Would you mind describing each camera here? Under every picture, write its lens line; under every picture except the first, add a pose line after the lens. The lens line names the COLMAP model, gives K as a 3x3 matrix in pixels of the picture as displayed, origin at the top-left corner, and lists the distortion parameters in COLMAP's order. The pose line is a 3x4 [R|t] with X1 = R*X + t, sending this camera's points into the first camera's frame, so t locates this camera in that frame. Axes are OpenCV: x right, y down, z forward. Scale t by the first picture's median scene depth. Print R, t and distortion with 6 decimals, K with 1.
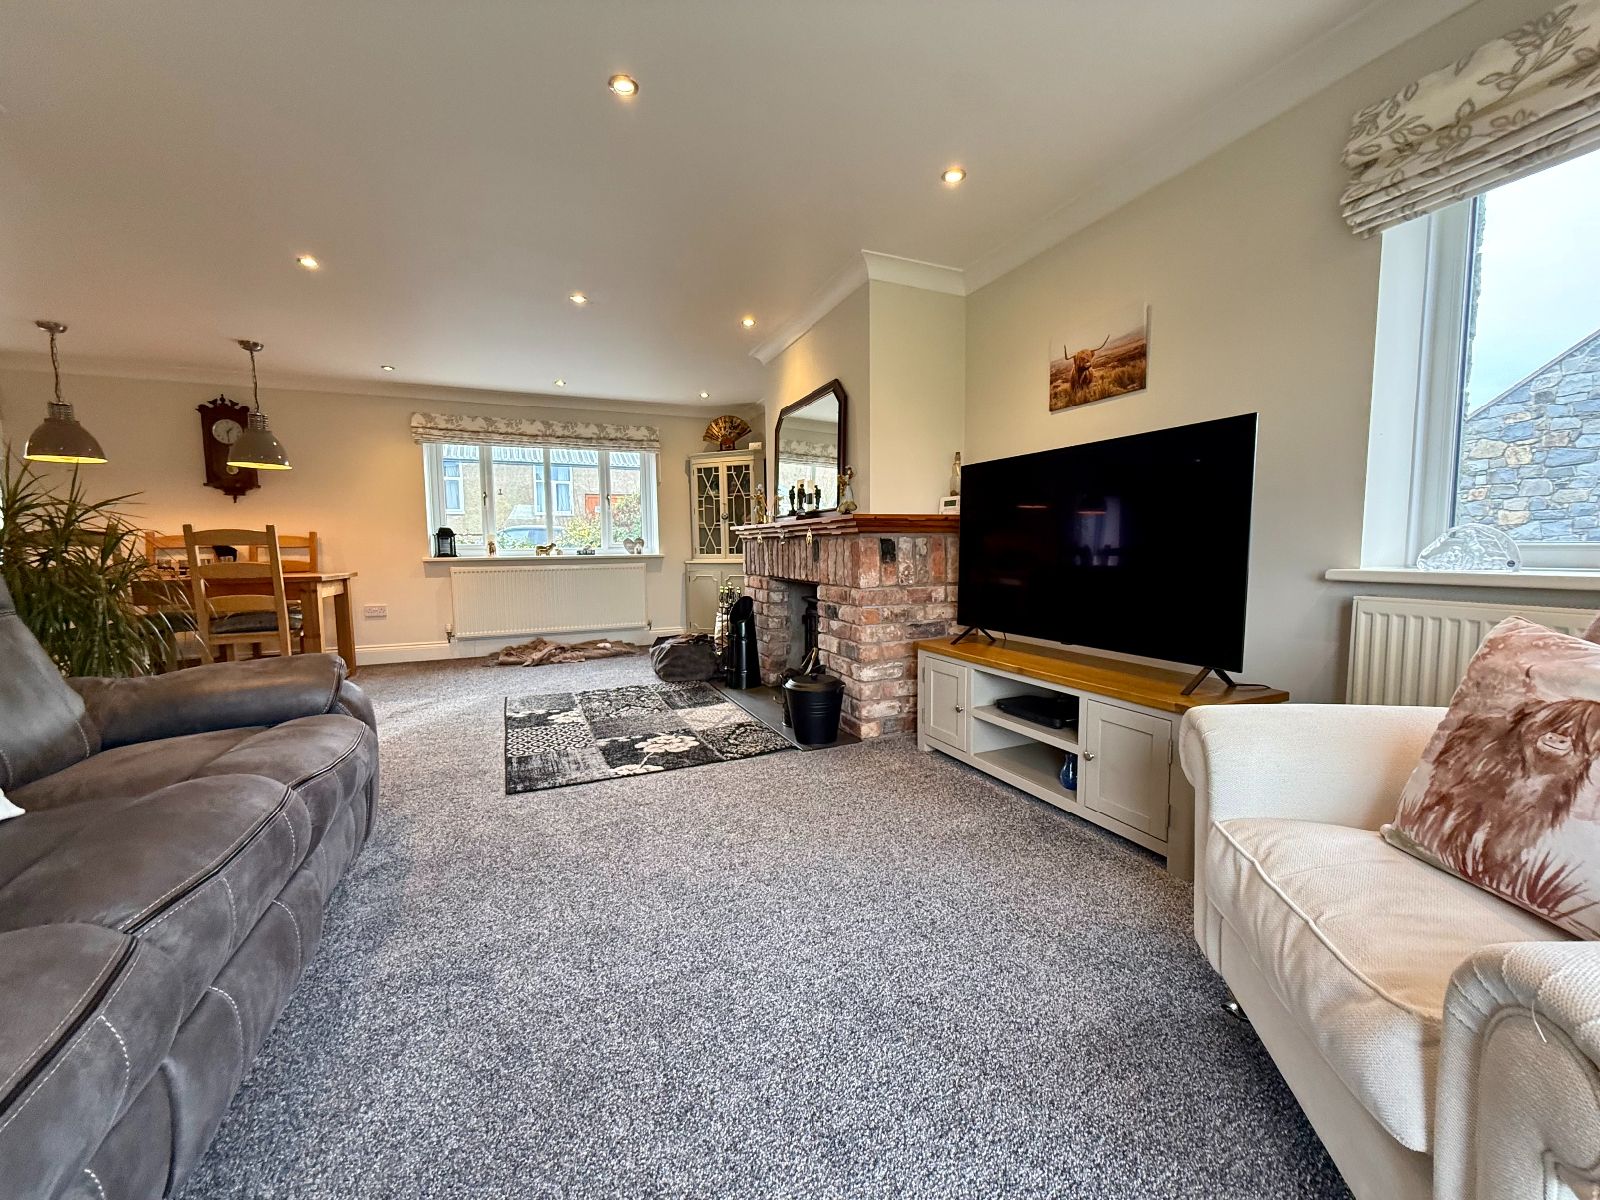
lens RADIAL K [[635.2, 0, 812.6], [0, 635.2, 597.7], [0, 0, 1]] dist [-0.001013, -0.000381]
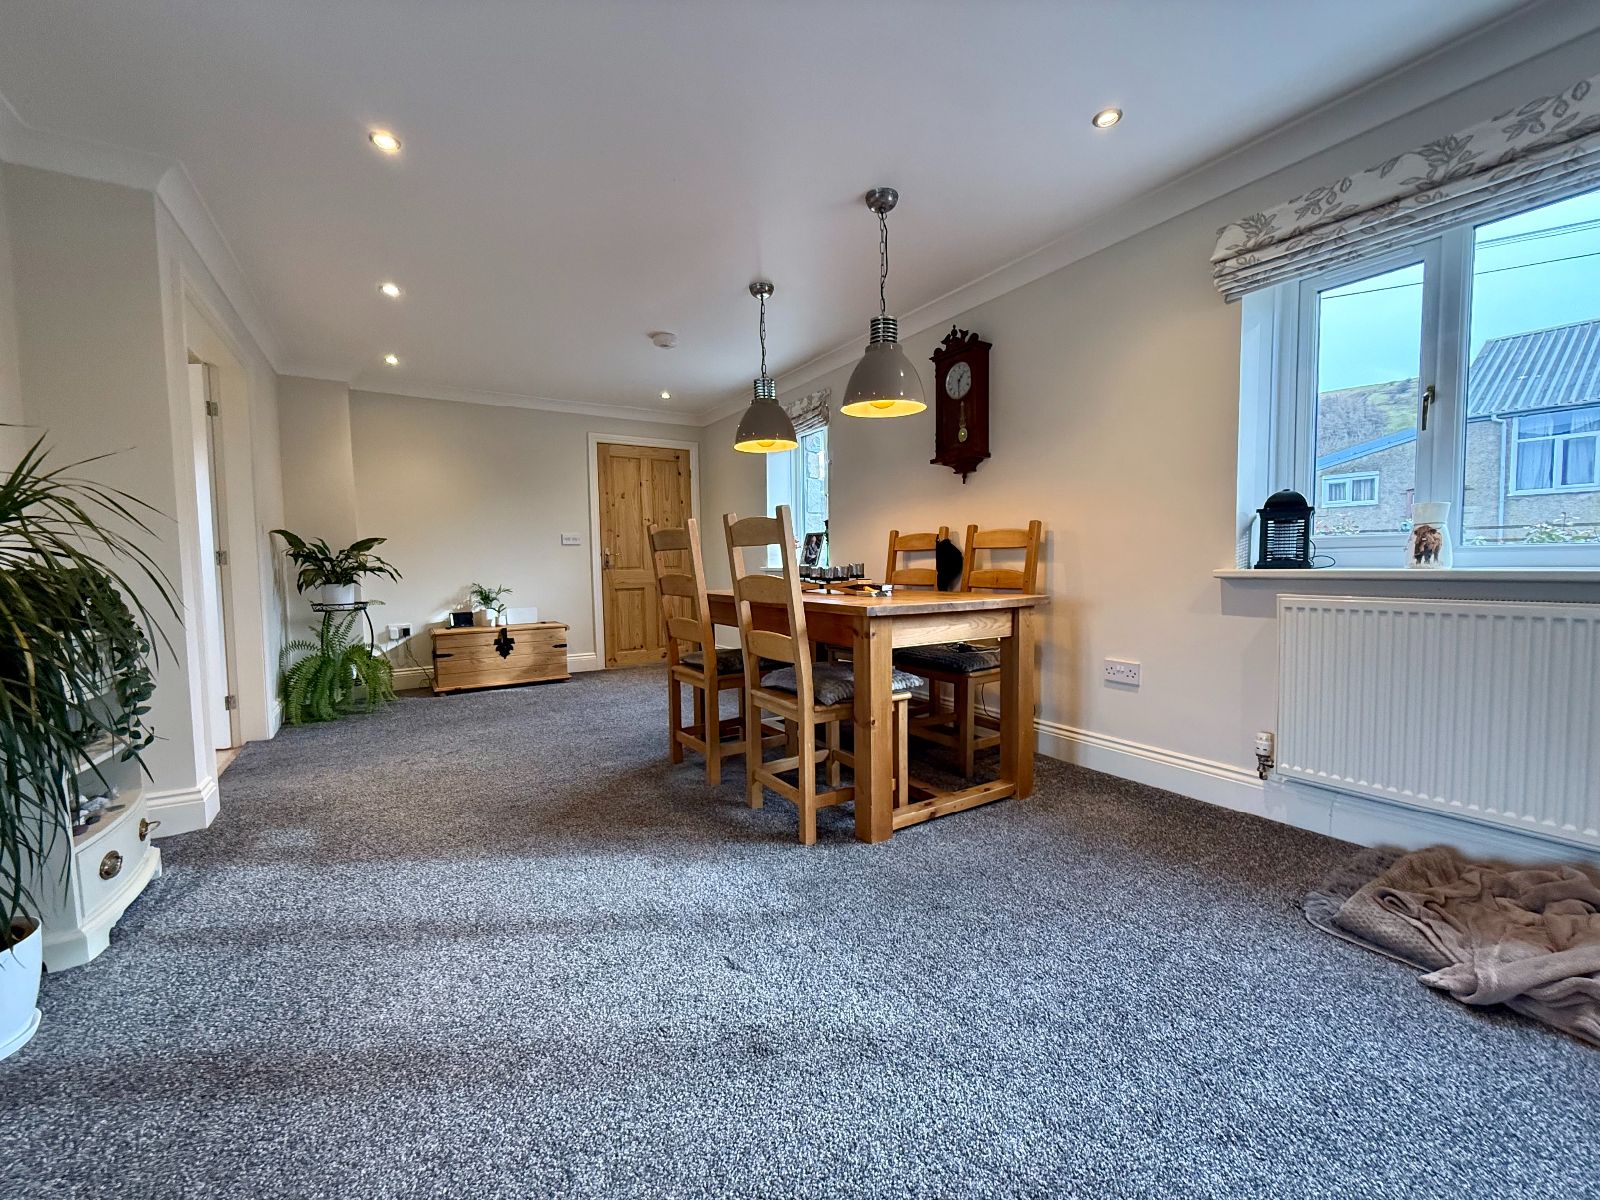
lens RADIAL K [[635.2, 0, 797.3], [0, 635.2, 598.0], [0, 0, 1]] dist [-0.001013, -0.000381]
pose [[0.144380, 0.062157, -0.987568, -0.282581], [-0.070436, 0.996139, 0.052399, -0.056000], [0.987012, 0.061995, 0.148201, 0.810520]]
